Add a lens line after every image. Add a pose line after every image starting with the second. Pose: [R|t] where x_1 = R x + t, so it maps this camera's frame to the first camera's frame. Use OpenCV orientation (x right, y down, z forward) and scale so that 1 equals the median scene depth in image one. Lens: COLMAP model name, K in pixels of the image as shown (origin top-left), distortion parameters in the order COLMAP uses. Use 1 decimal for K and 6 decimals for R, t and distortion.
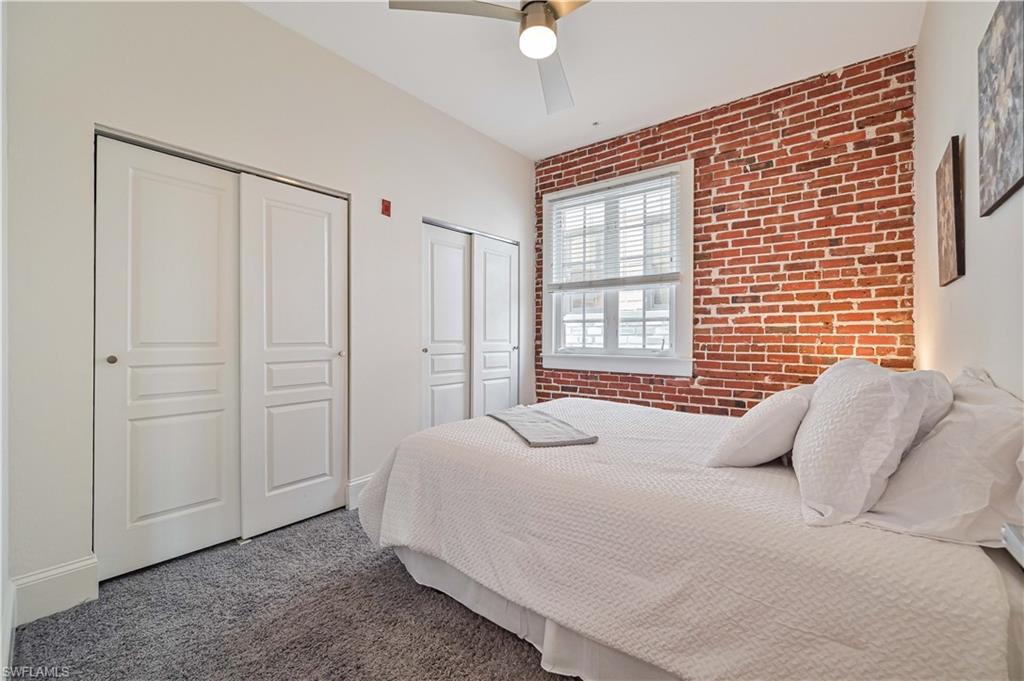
lens RADIAL K [[403.7, 0, 506.6], [0, 403.7, 338.3], [0, 0, 1]] dist [-0.000719, -0.000037]
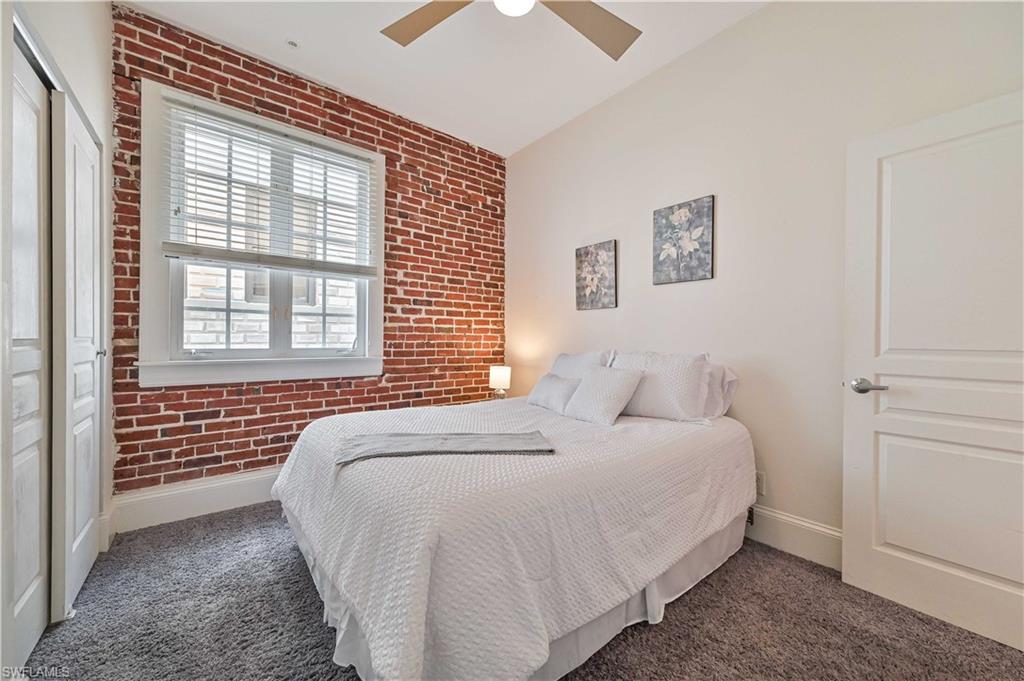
lens RADIAL K [[403.7, 0, 517.1], [0, 403.7, 343.7], [0, 0, 1]] dist [-0.000719, -0.000037]
pose [[0.198636, -0.010445, 0.980018, -0.451114], [-0.001512, 0.999939, 0.010964, 0.006689], [-0.980072, -0.003659, 0.198608, 0.480967]]
